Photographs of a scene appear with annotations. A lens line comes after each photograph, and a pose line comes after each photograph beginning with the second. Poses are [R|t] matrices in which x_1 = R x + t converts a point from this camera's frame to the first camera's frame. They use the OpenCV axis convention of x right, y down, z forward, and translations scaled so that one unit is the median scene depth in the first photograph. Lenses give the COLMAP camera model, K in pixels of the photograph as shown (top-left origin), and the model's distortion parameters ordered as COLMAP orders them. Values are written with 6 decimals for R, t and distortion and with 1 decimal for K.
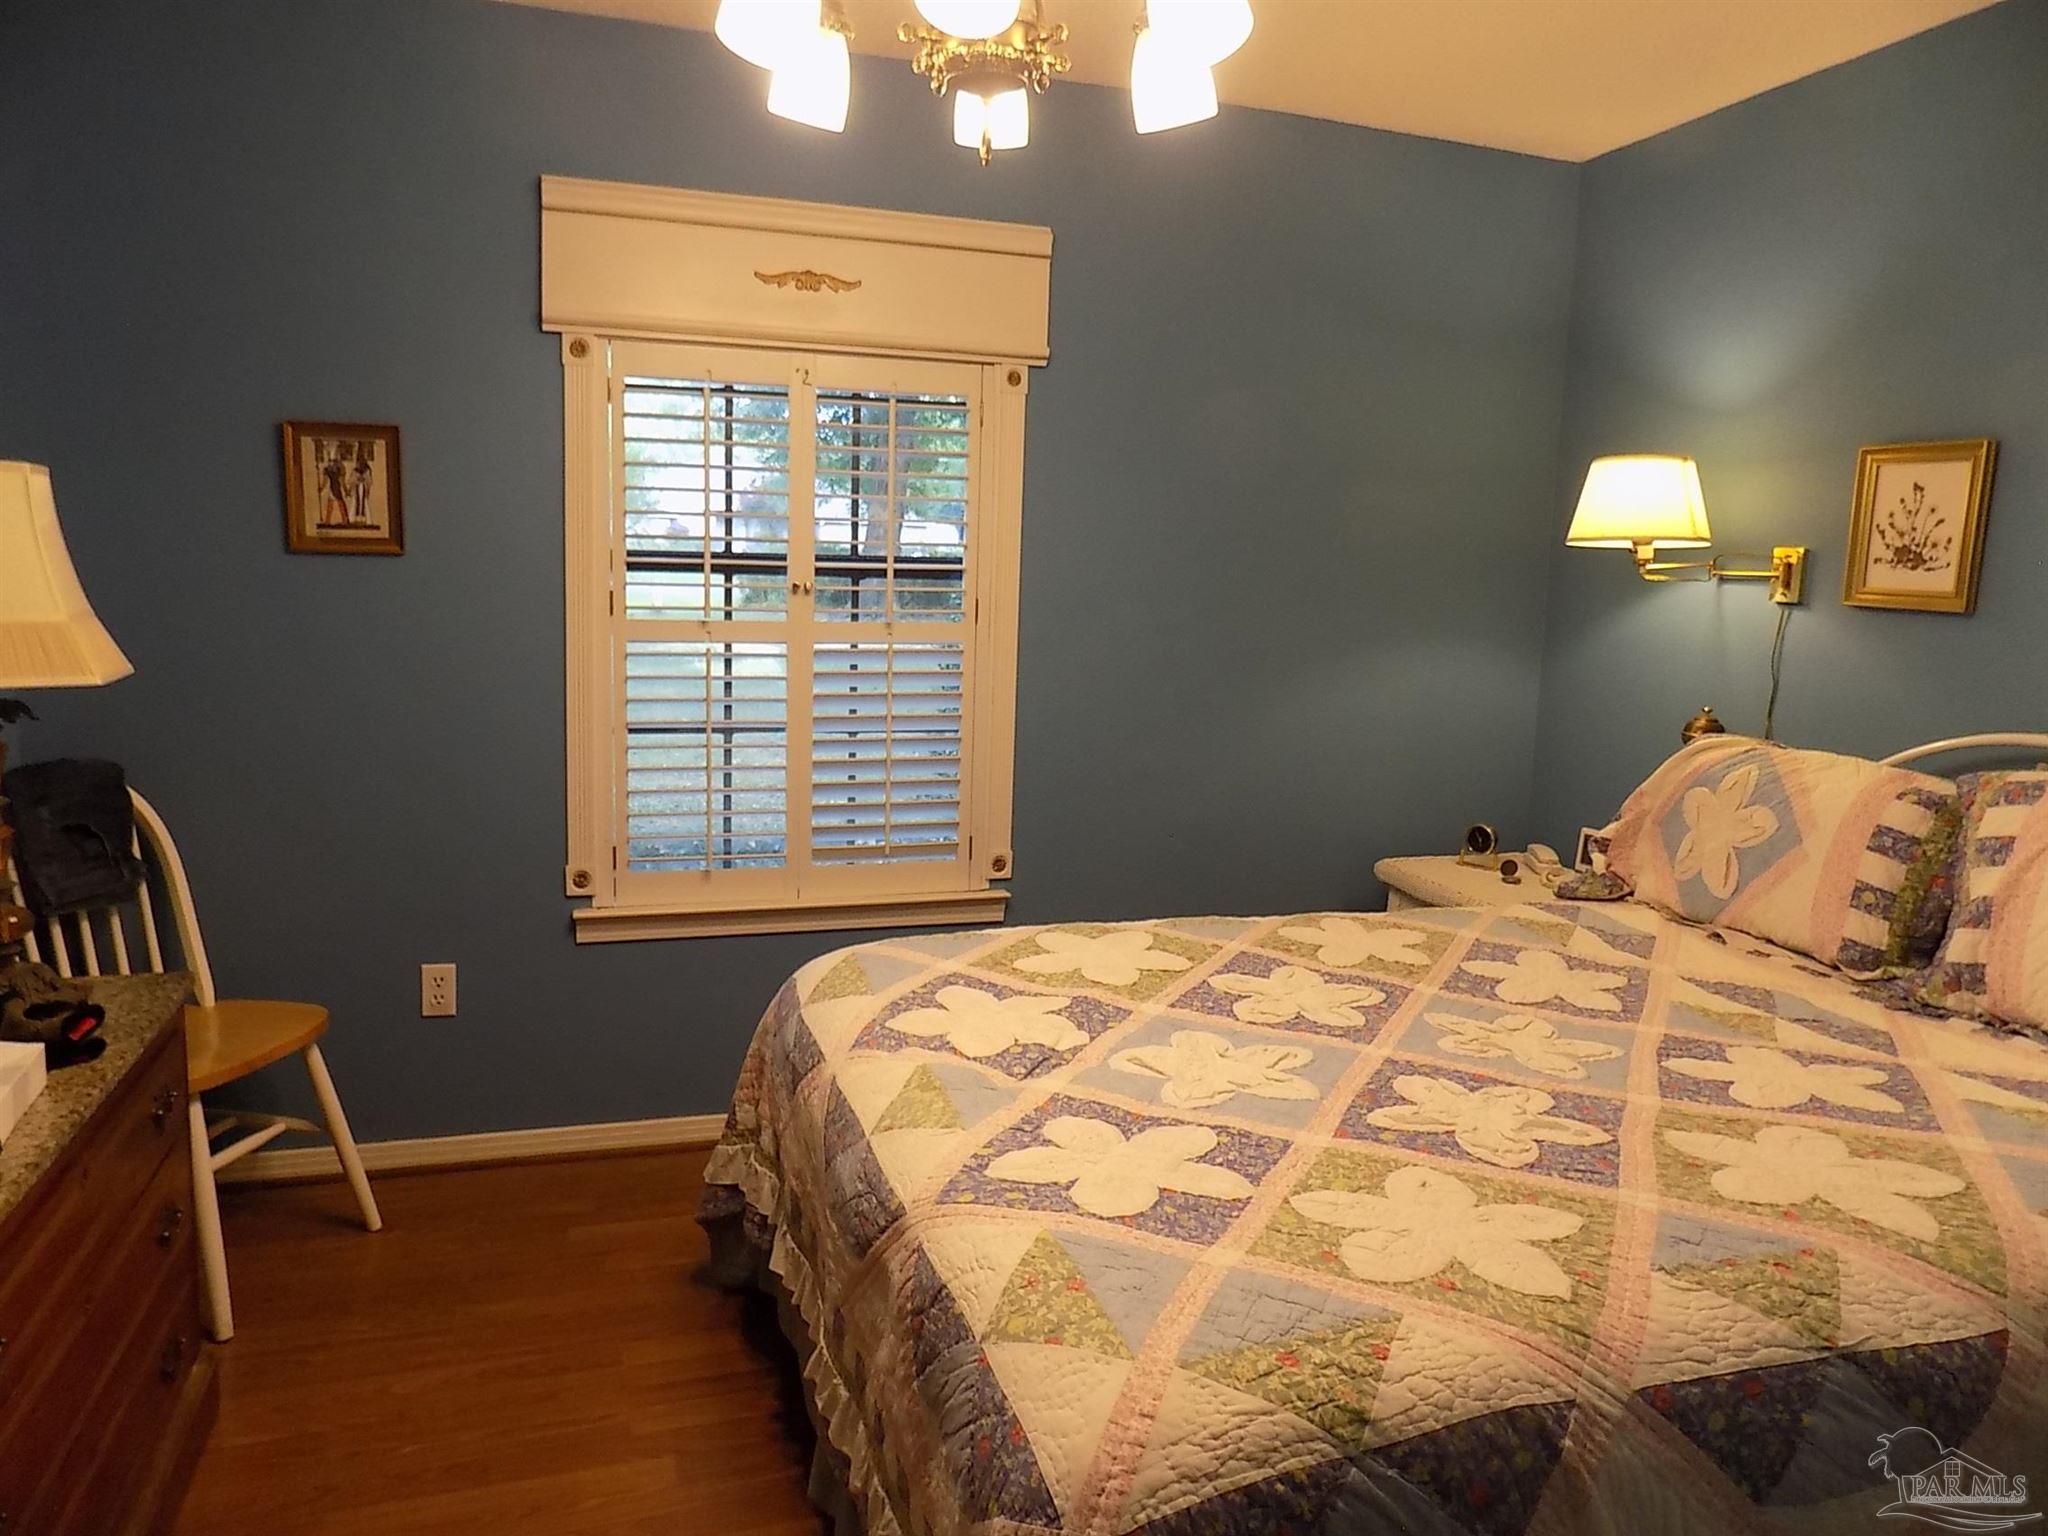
lens RADIAL K [[1437.0, 0, 1024.0], [0, 1437.0, 768.0], [0, 0, 1]] dist [0.003995, 0.001748]
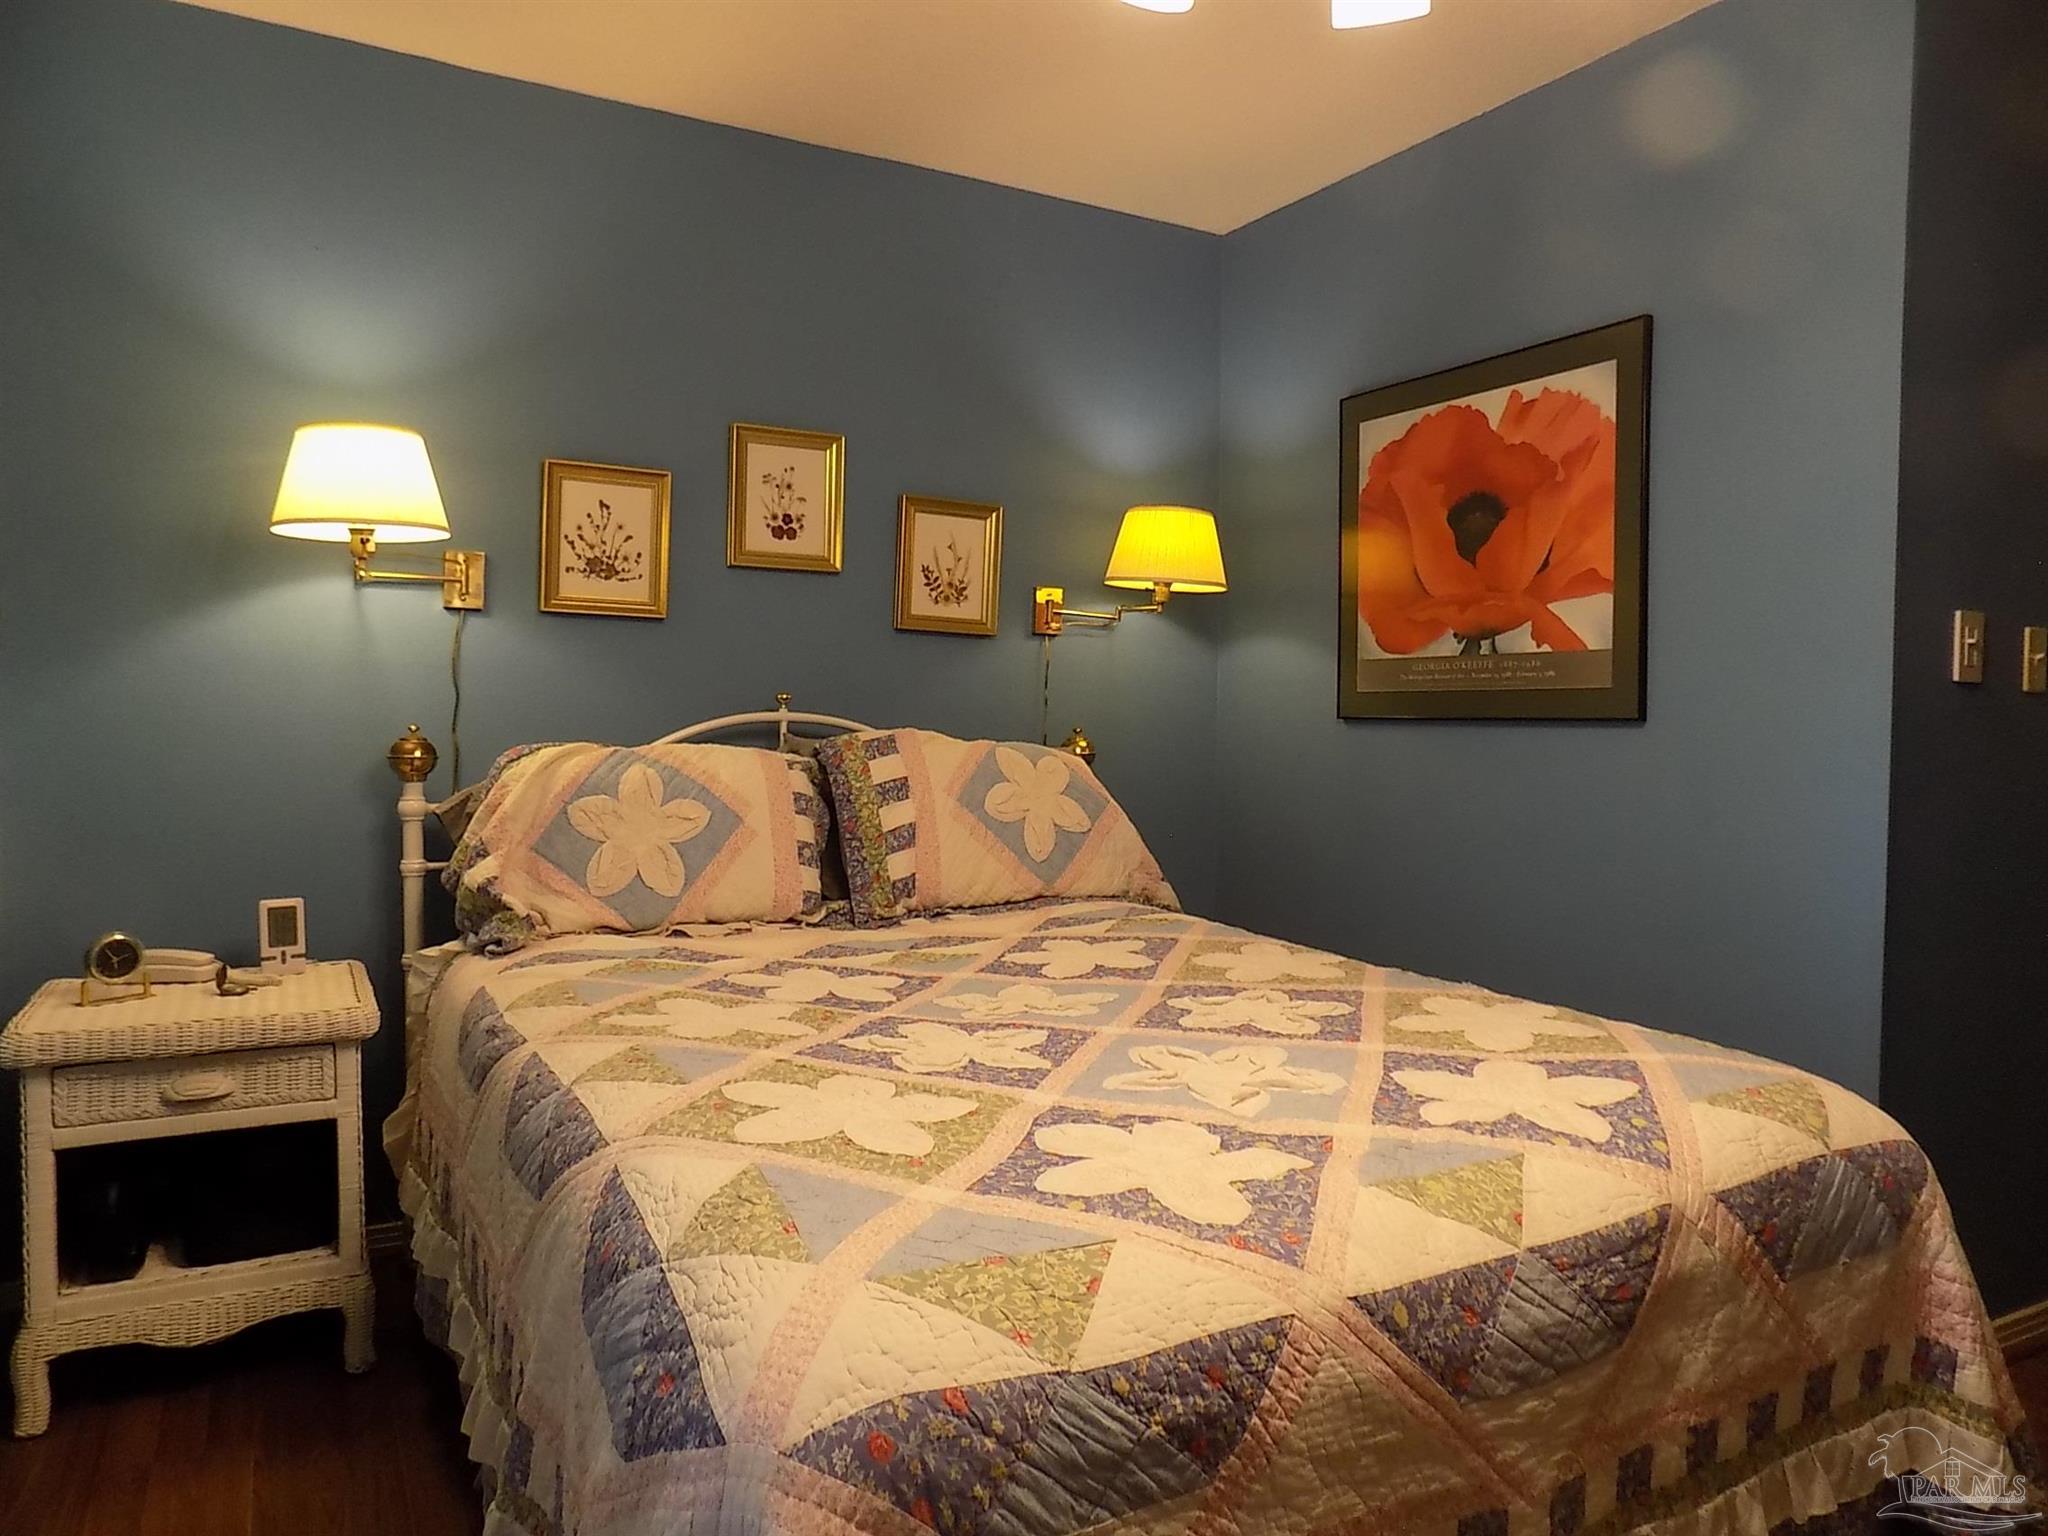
lens RADIAL K [[1429.4, 0, 1024.0], [0, 1429.4, 768.0], [0, 0, 1]] dist [-0.004240, -0.000672]
pose [[-0.191952, -0.087409, 0.977504, -0.530951], [0.120312, 0.986417, 0.111831, -0.080100], [-0.974002, 0.139071, -0.178829, 0.914329]]
